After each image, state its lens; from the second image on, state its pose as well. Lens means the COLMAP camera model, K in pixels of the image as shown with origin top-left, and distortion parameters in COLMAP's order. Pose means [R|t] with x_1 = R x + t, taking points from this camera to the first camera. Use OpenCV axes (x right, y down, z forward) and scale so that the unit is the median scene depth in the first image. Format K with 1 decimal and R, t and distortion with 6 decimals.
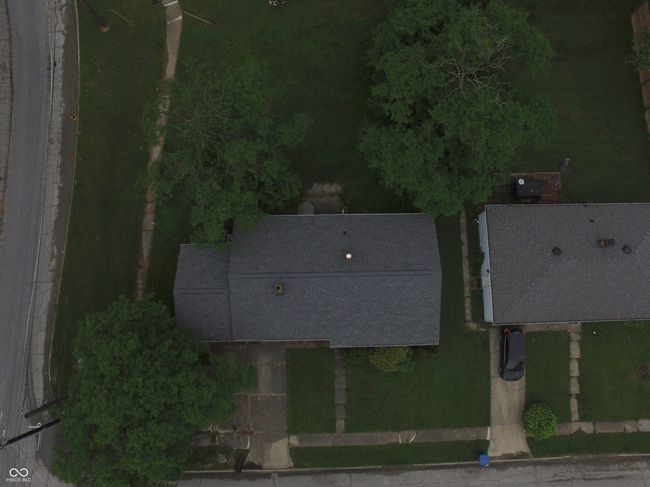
lens RADIAL K [[445.9, 0, 328.9], [0, 445.9, 241.5], [0, 0, 1]] dist [-0.094315, 0.072776]
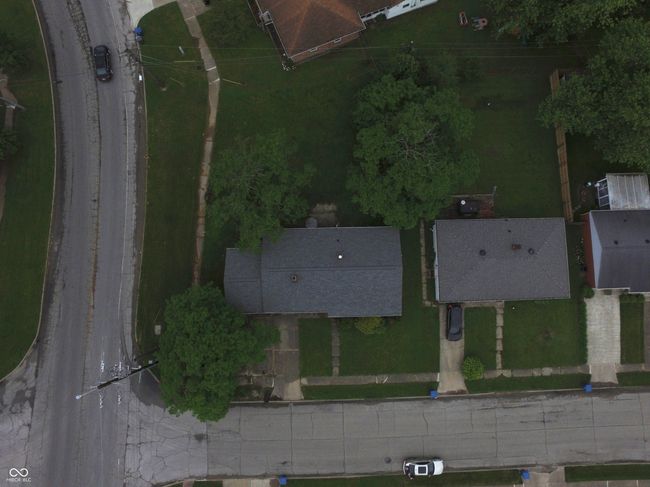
lens RADIAL K [[445.9, 0, 326.2], [0, 445.9, 243.1], [0, 0, 1]] dist [-0.094315, 0.072776]
pose [[0.999886, -0.003119, -0.014764, 0.017294], [0.003800, 0.998920, 0.046308, -0.074961], [0.014603, -0.046359, 0.998818, -0.453774]]
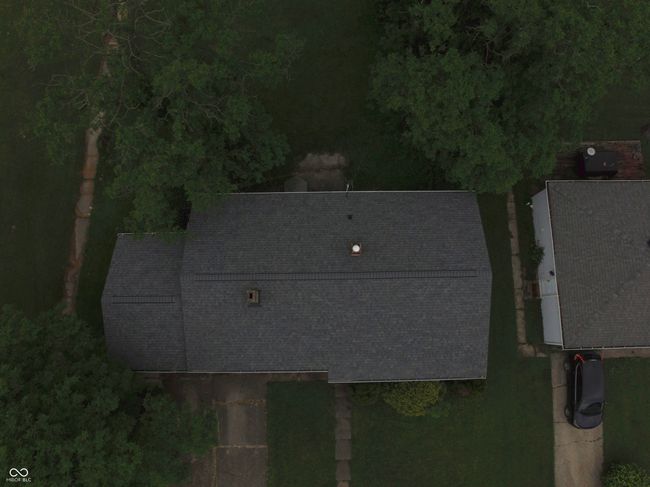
lens RADIAL K [[445.9, 0, 330.7], [0, 445.9, 237.5], [0, 0, 1]] dist [-0.094315, 0.072776]
pose [[0.999990, 0.003492, -0.002811, 0.006873], [-0.003580, 0.999484, -0.031916, 0.033346], [0.002698, 0.031926, 0.999487, 0.288042]]
